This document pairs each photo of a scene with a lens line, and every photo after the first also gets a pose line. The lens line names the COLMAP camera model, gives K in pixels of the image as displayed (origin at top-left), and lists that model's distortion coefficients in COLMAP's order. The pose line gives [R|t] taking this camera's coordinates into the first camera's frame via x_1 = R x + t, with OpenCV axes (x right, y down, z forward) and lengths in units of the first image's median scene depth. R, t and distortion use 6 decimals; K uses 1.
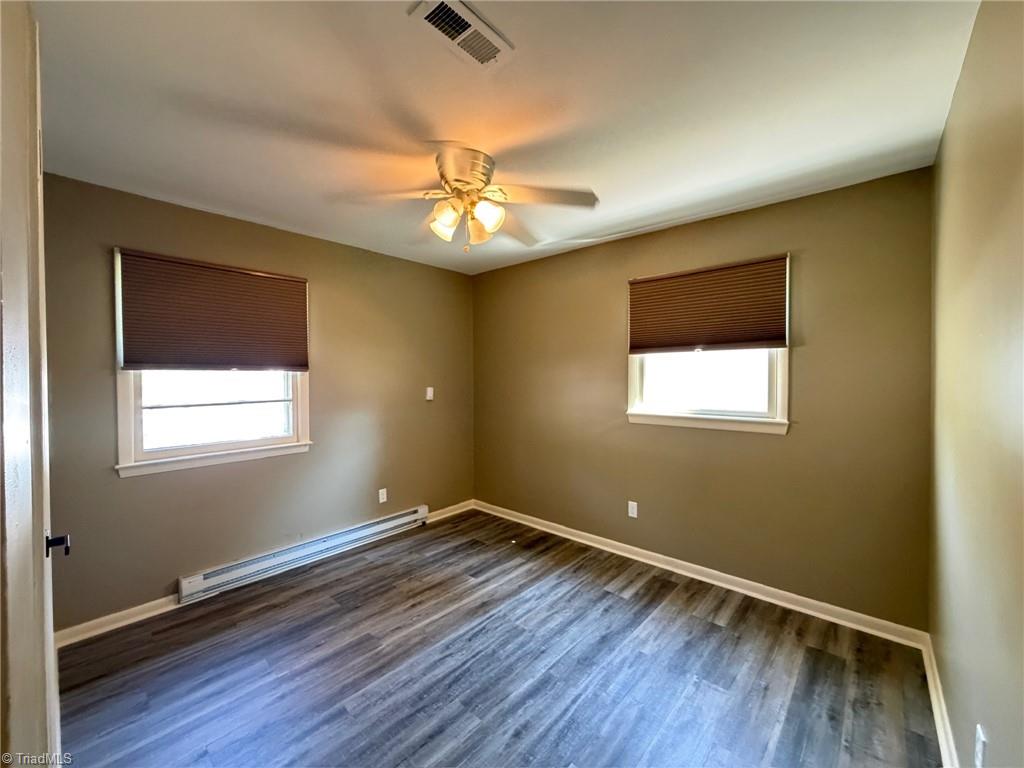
lens RADIAL K [[408.5, 0, 509.1], [0, 408.5, 388.8], [0, 0, 1]] dist [-0.000802, 0.000220]
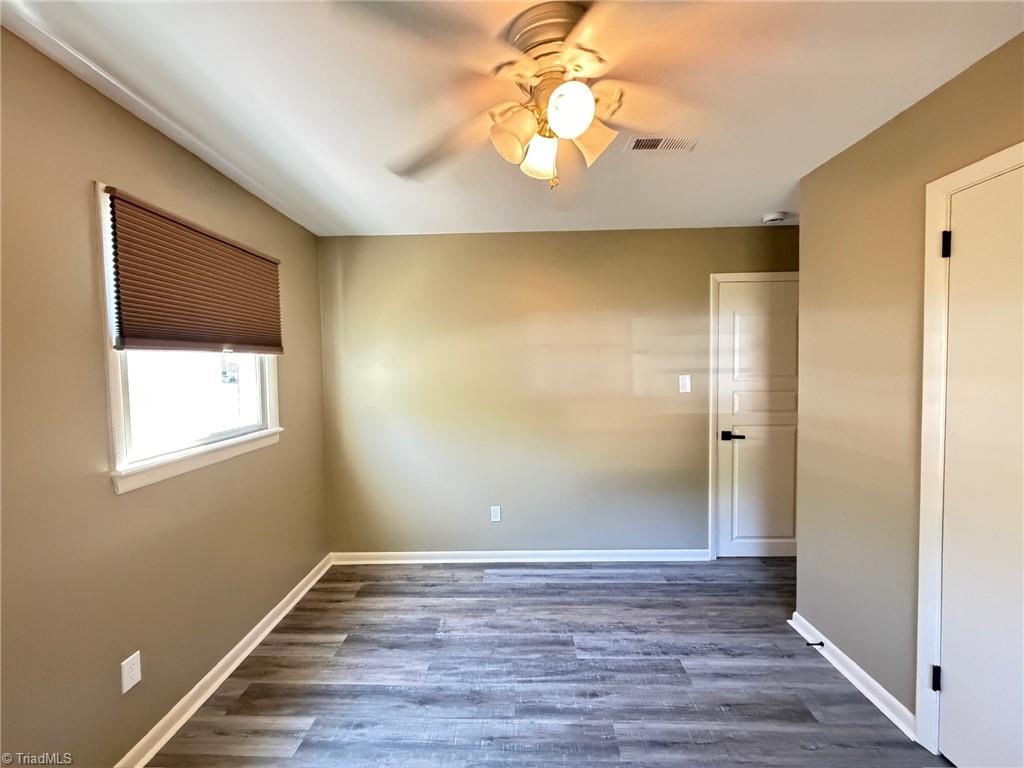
lens RADIAL K [[408.5, 0, 510.2], [0, 408.5, 386.7], [0, 0, 1]] dist [-0.000802, 0.000220]
pose [[-0.653796, -0.022279, 0.756343, -0.550368], [0.045200, 0.996632, 0.068429, -0.081501], [-0.755319, 0.078925, -0.650587, 1.519044]]
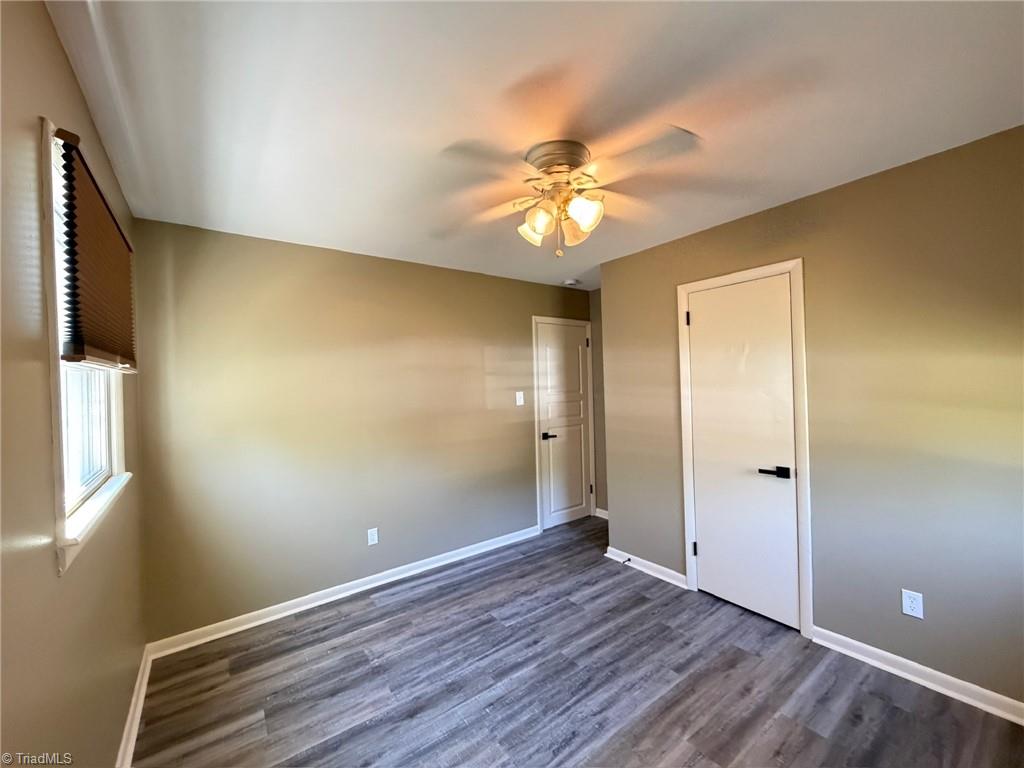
lens RADIAL K [[408.5, 0, 511.9], [0, 408.5, 386.6], [0, 0, 1]] dist [-0.000802, 0.000220]
pose [[-0.979786, 0.031584, 0.197540, -0.172911], [0.040222, 0.998395, 0.039867, -0.095380], [-0.195963, 0.047007, -0.979484, 1.960315]]
